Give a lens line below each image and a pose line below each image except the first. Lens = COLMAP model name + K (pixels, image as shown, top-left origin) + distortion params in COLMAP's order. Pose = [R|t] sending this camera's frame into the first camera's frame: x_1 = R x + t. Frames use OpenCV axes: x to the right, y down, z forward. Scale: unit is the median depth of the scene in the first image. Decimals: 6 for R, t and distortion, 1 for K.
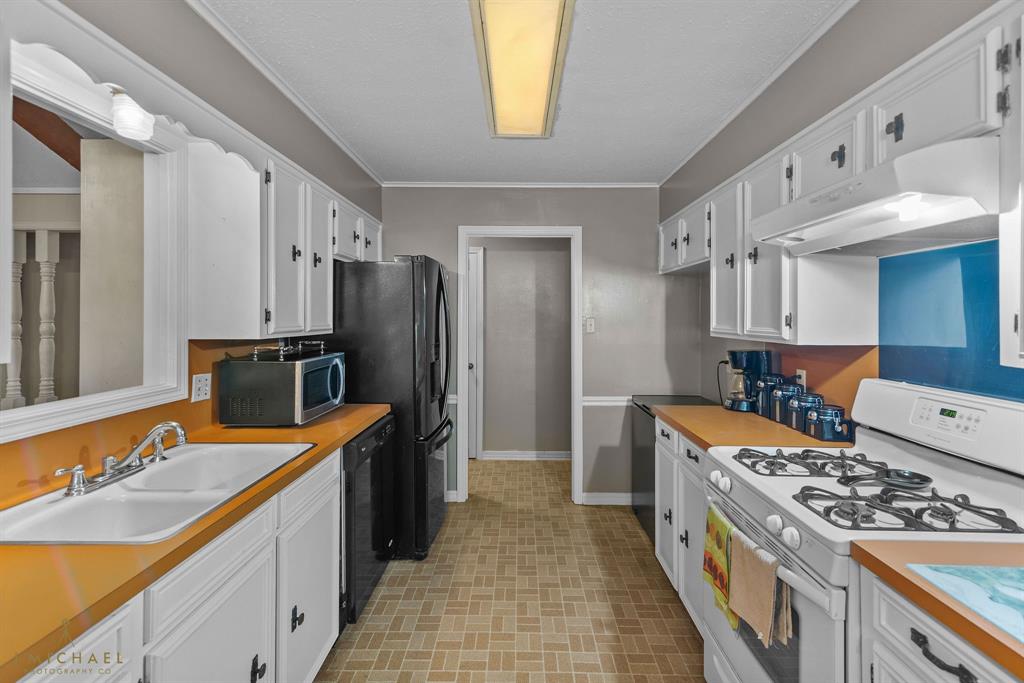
lens RADIAL K [[471.3, 0, 509.3], [0, 471.3, 308.0], [0, 0, 1]] dist [0.020034, -0.003212]
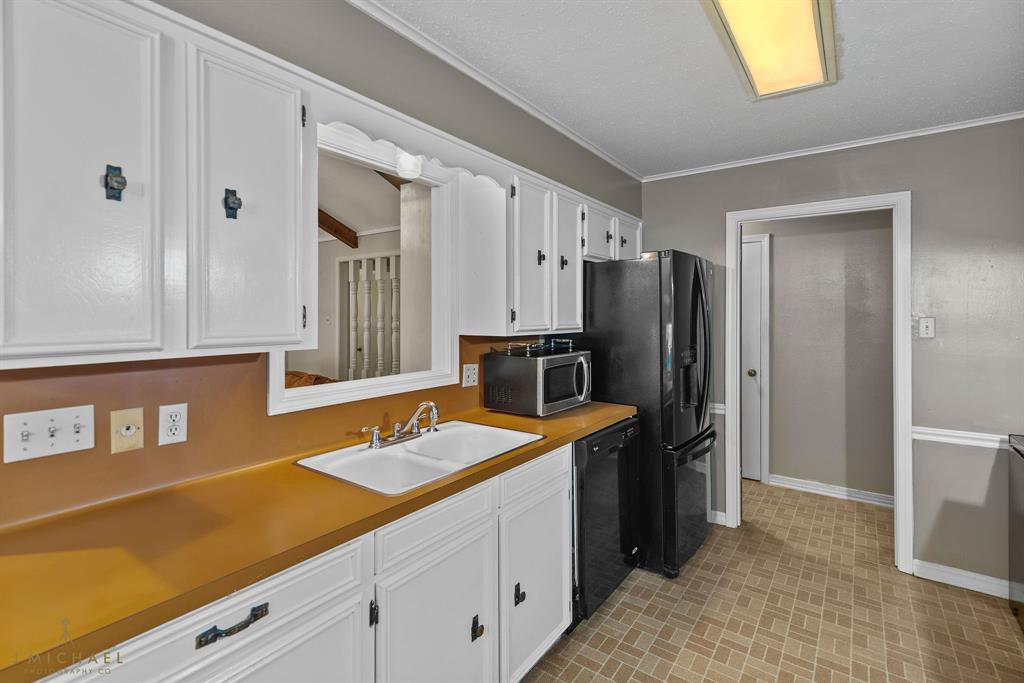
lens RADIAL K [[471.3, 0, 512.3], [0, 471.3, 310.4], [0, 0, 1]] dist [0.020034, -0.003212]
pose [[0.820561, -0.008615, -0.571495, 0.095256], [0.012725, 0.999914, 0.003198, 0.000383], [0.571418, -0.009896, 0.820600, 0.065392]]
